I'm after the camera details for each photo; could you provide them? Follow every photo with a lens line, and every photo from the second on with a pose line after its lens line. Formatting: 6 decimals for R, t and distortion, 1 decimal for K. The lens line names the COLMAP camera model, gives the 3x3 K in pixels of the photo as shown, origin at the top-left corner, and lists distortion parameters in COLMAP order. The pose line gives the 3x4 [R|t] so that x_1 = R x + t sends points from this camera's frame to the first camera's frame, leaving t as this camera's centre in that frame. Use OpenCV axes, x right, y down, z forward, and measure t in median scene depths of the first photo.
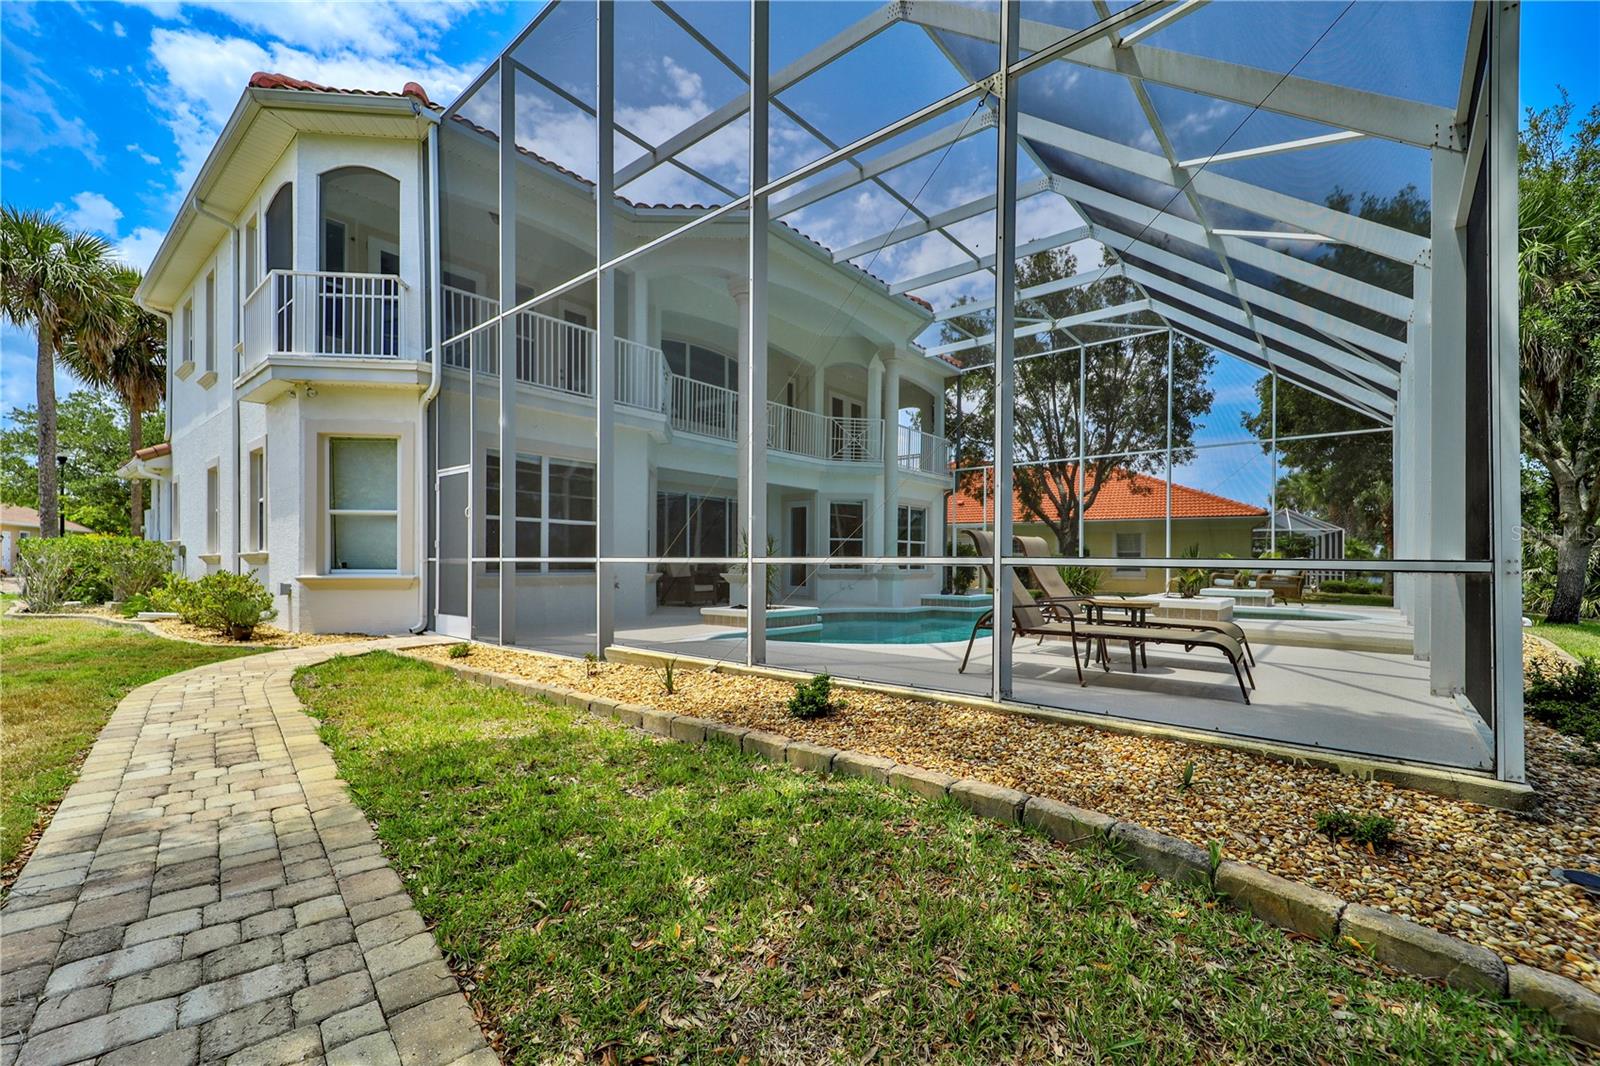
lens RADIAL K [[677.1, 0, 798.8], [0, 677.1, 540.5], [0, 0, 1]] dist [0.077154, 0.000030]
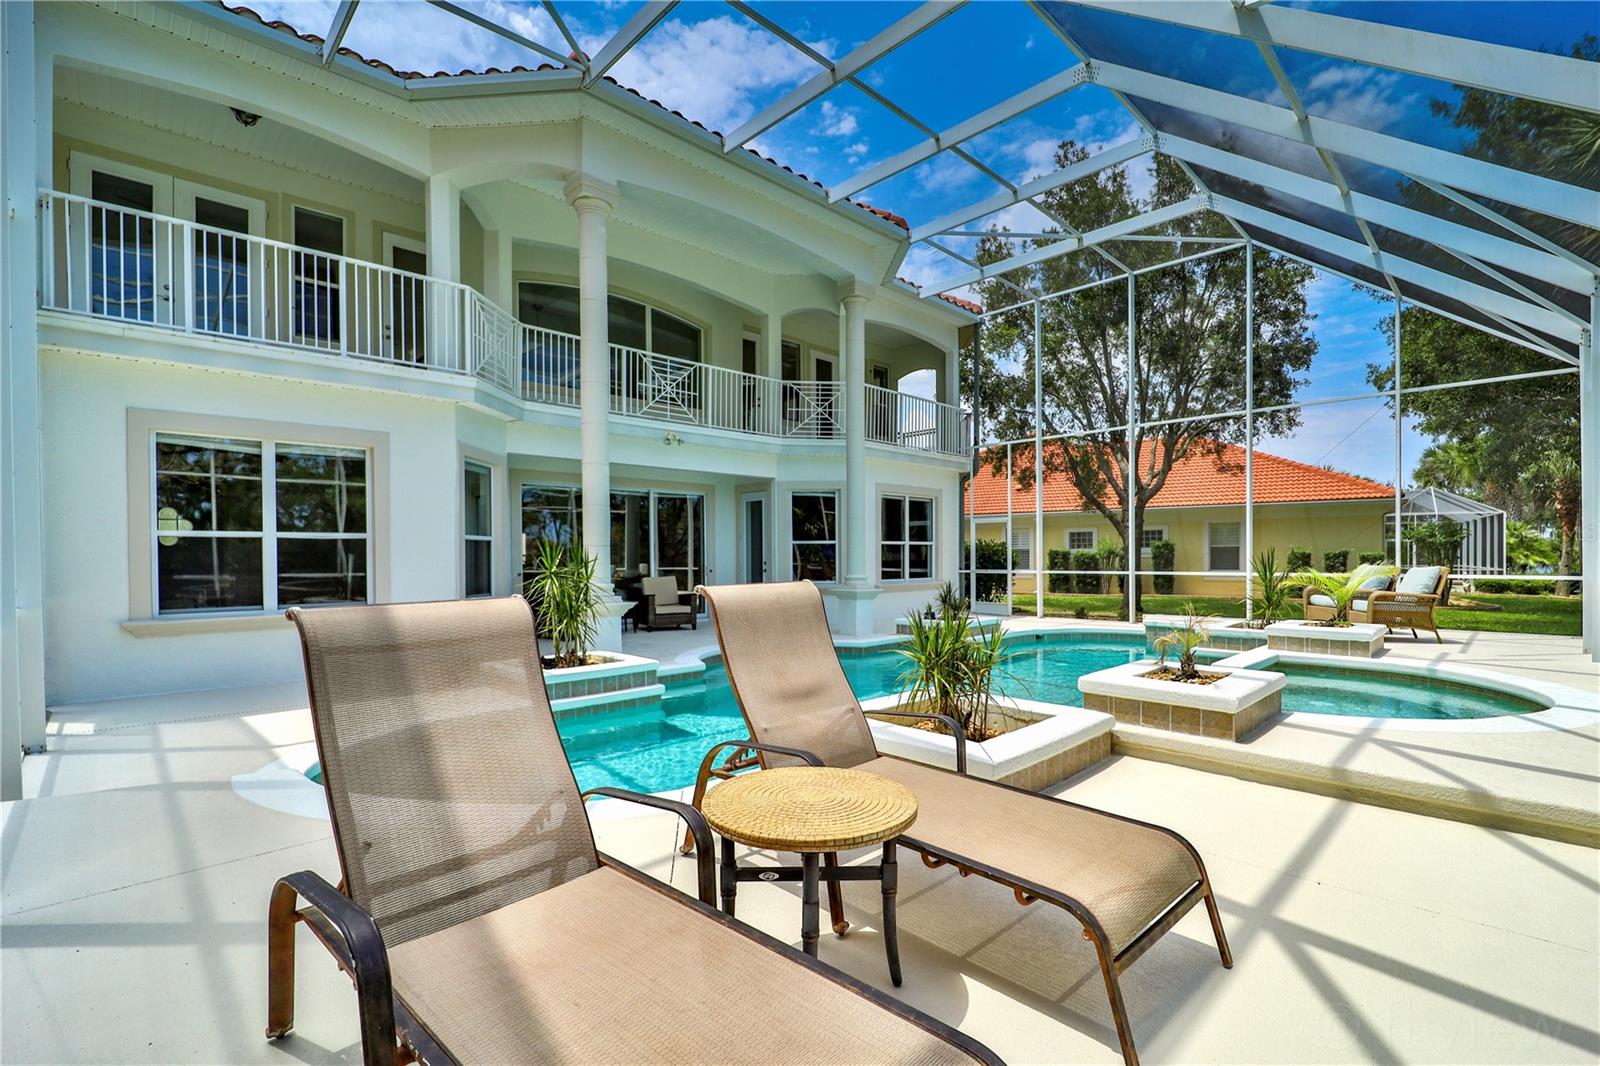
lens RADIAL K [[730.1, 0, 800.0], [0, 730.1, 533.0], [0, 0, 1]] dist [0.000437, -0.000095]
pose [[0.993518, -0.022050, -0.111518, 0.135677], [0.021547, 0.999751, -0.005720, -0.007304], [0.111616, 0.003280, 0.993746, 0.177689]]
